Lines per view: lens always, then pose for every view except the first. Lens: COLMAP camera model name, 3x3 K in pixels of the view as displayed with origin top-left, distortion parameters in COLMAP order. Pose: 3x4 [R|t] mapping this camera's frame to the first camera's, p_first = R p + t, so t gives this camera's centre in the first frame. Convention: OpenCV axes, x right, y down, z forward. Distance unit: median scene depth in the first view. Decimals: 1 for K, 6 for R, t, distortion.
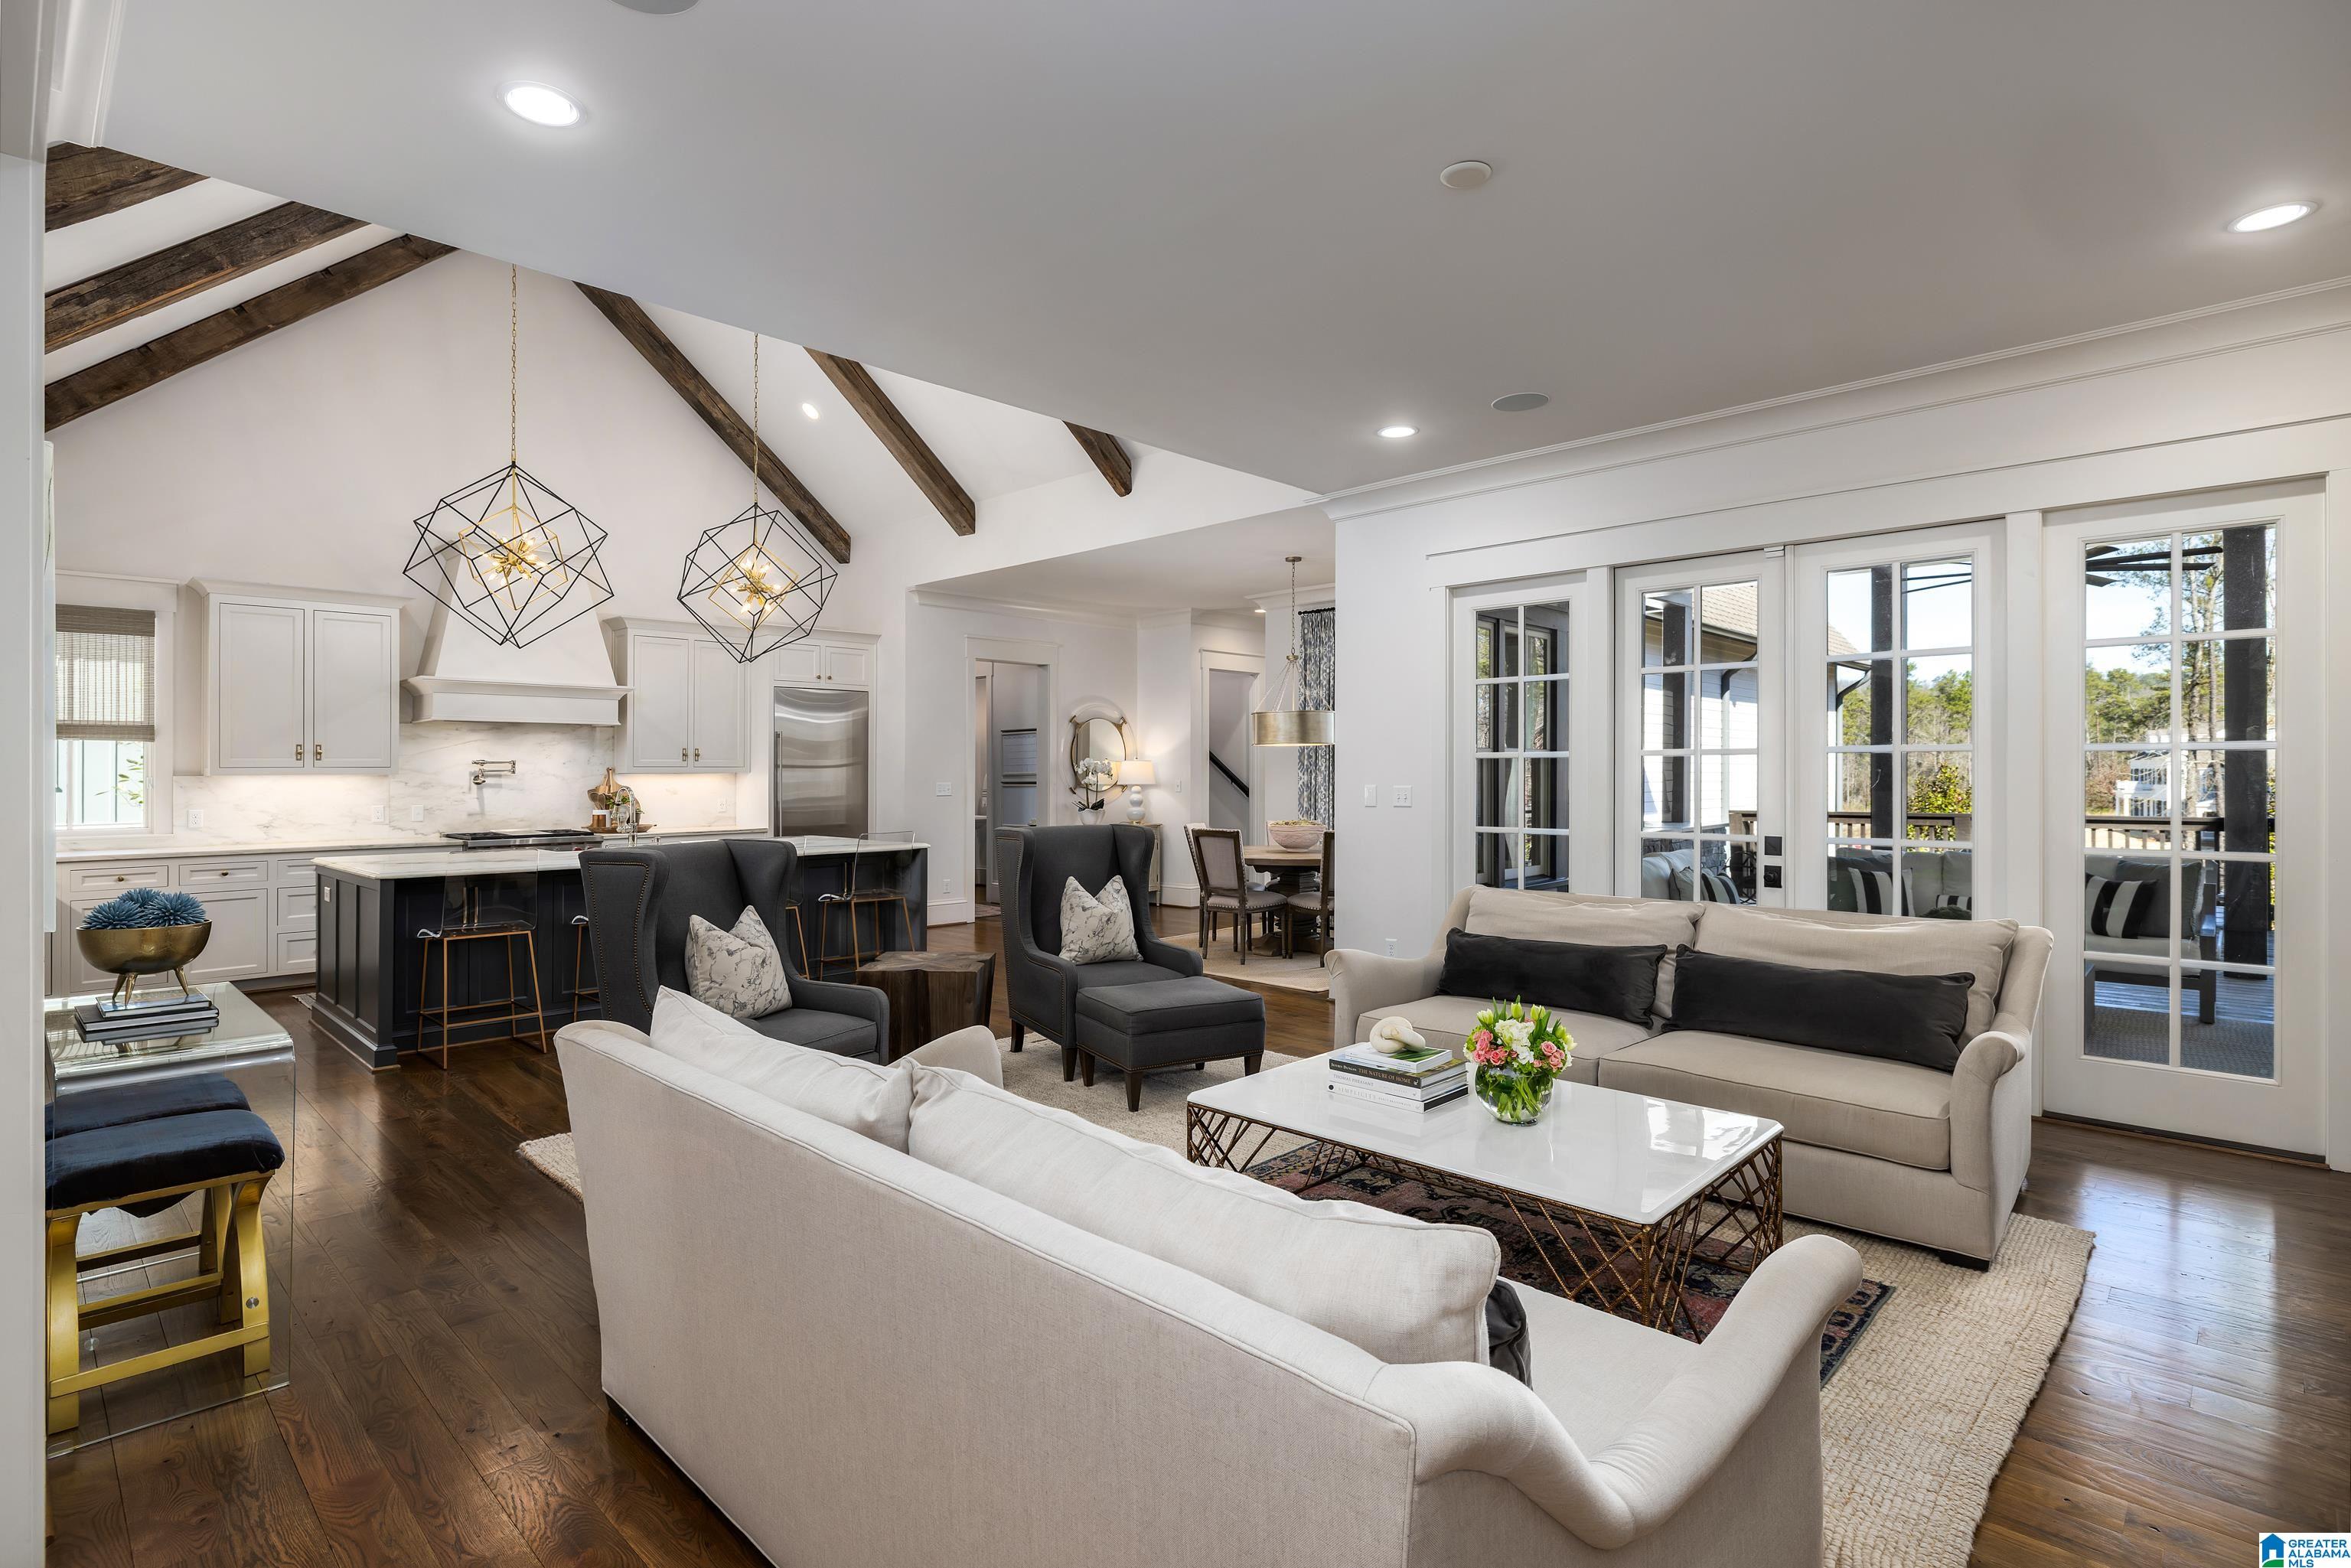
lens RADIAL K [[1141.8, 0, 1142.2], [0, 1141.8, 770.7], [0, 0, 1]] dist [0.002757, 0.001627]
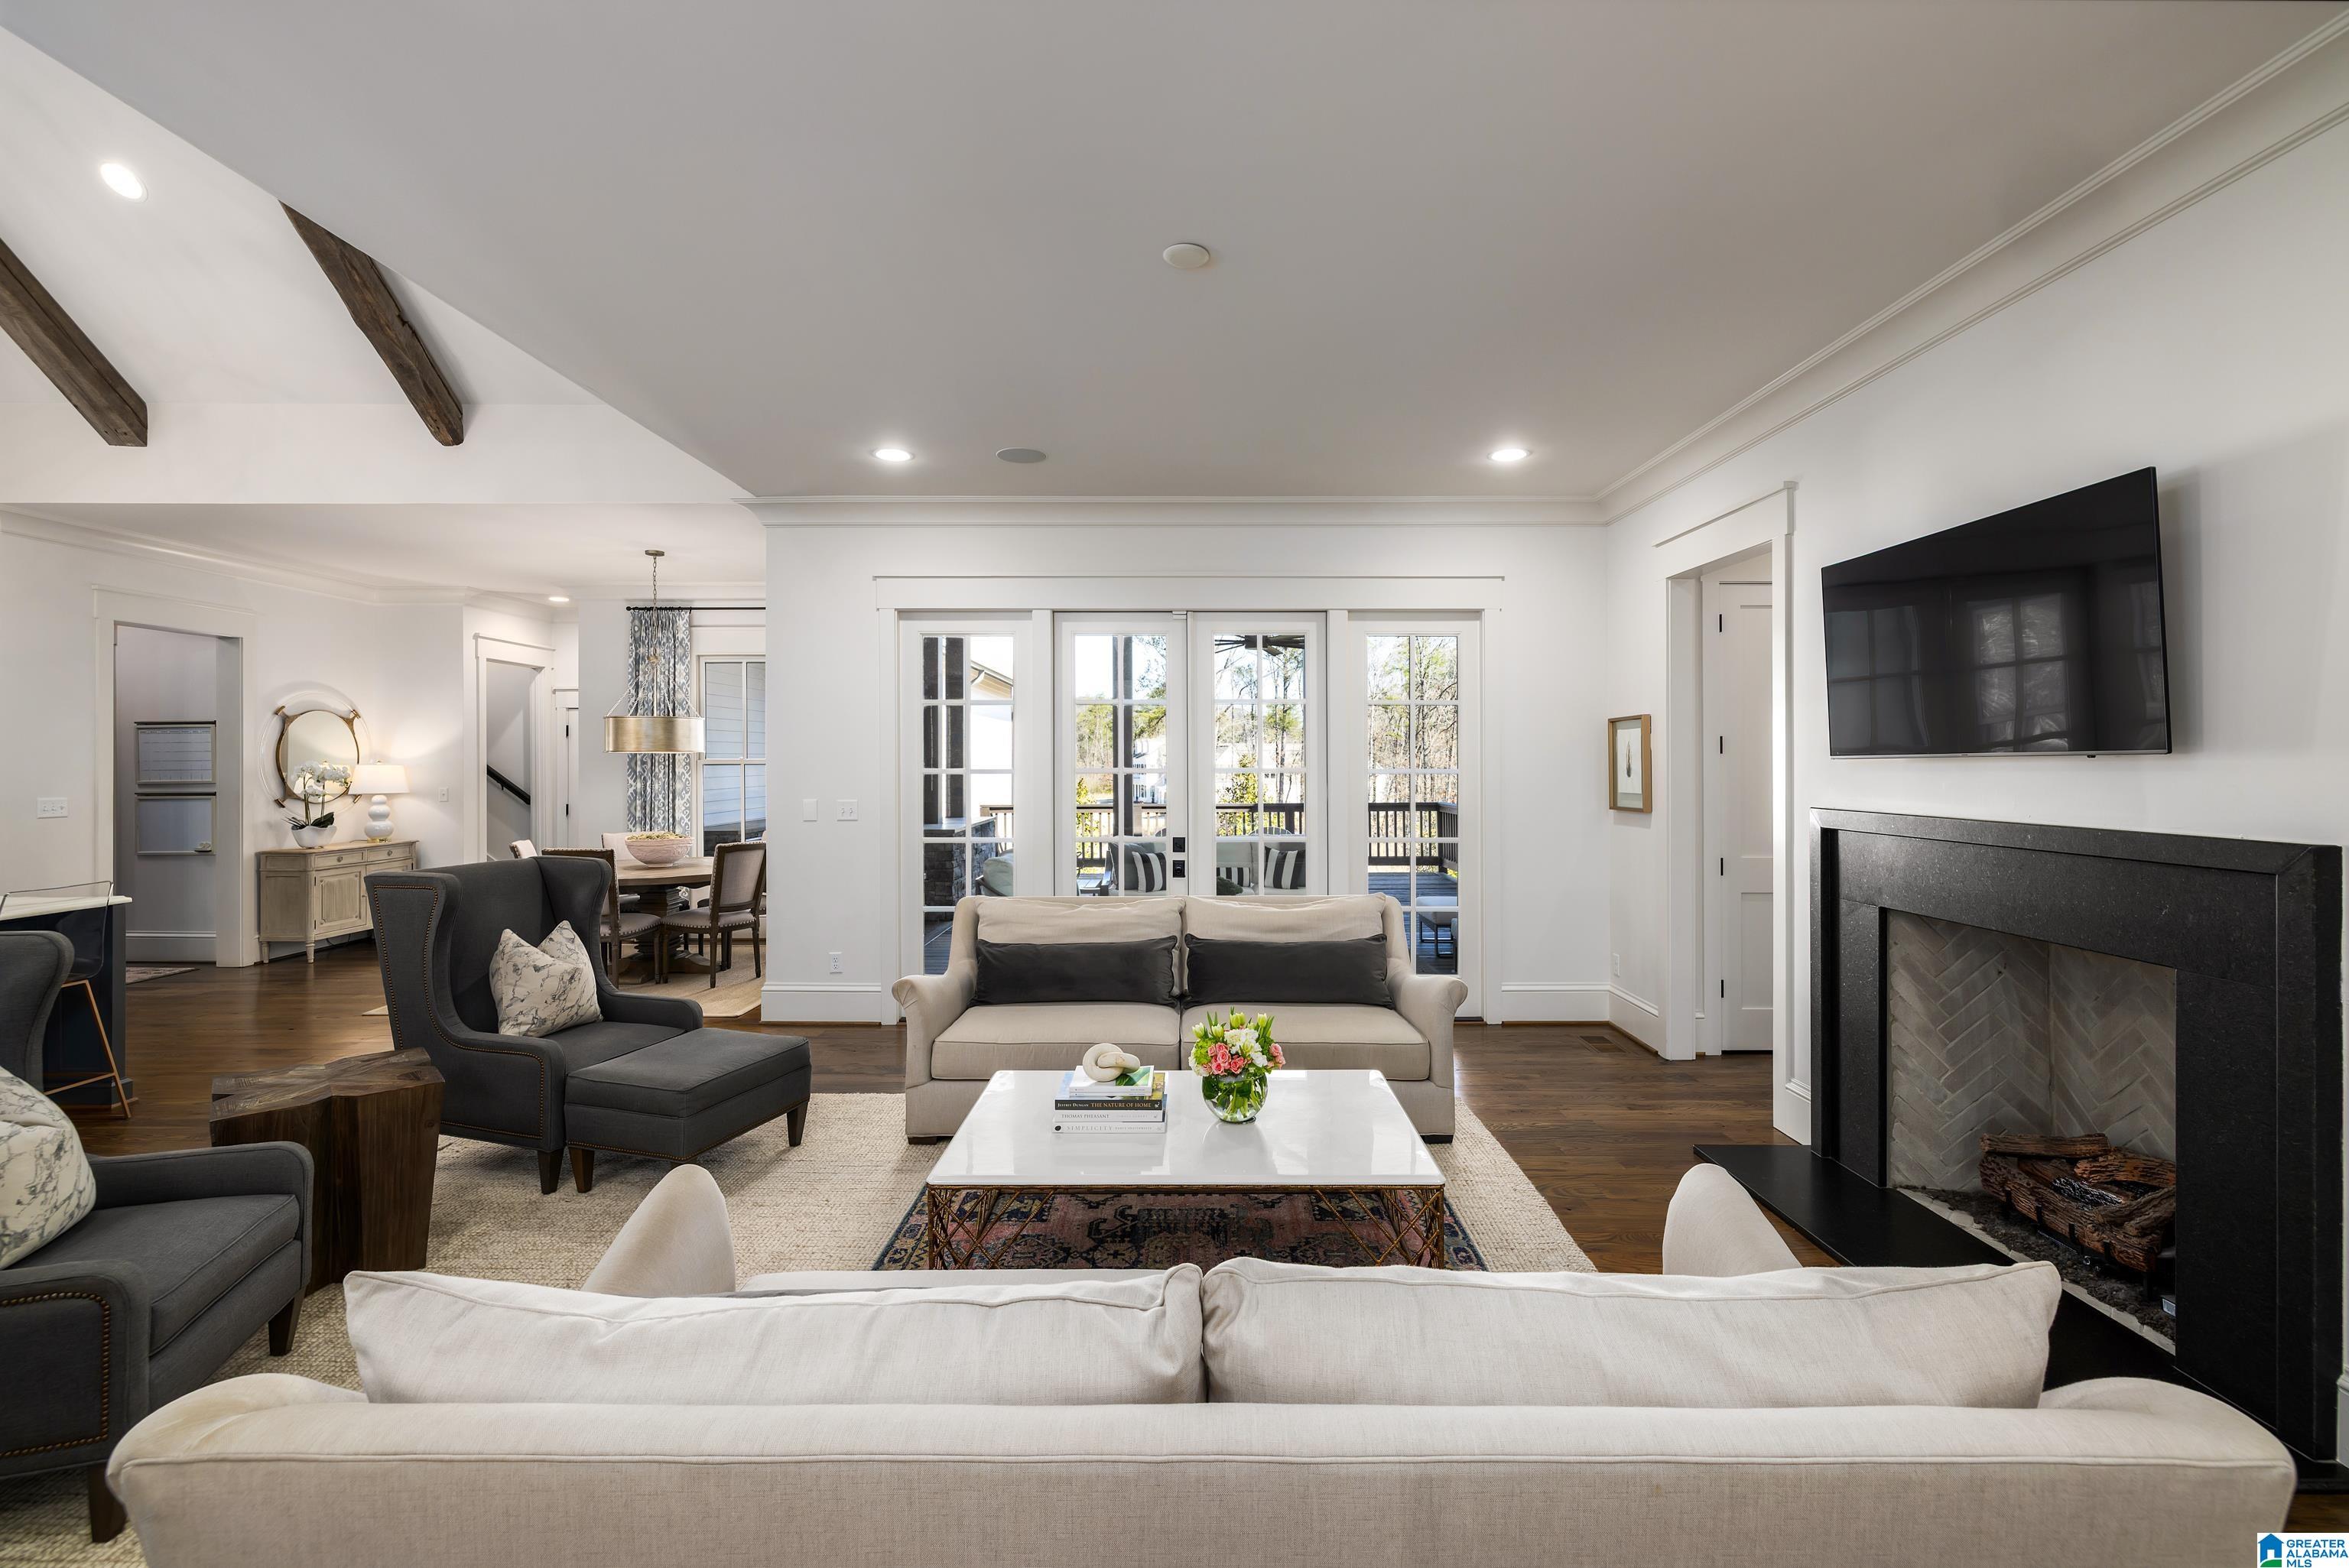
lens RADIAL K [[1002.1, 0, 1179.1], [0, 1002.1, 764.4], [0, 0, 1]] dist [-0.000434, 0.000524]
pose [[0.710638, 0.002766, 0.703552, -0.231543], [-0.003139, 0.999995, -0.000760, -0.022637], [-0.703550, -0.001668, 0.710643, 0.196762]]
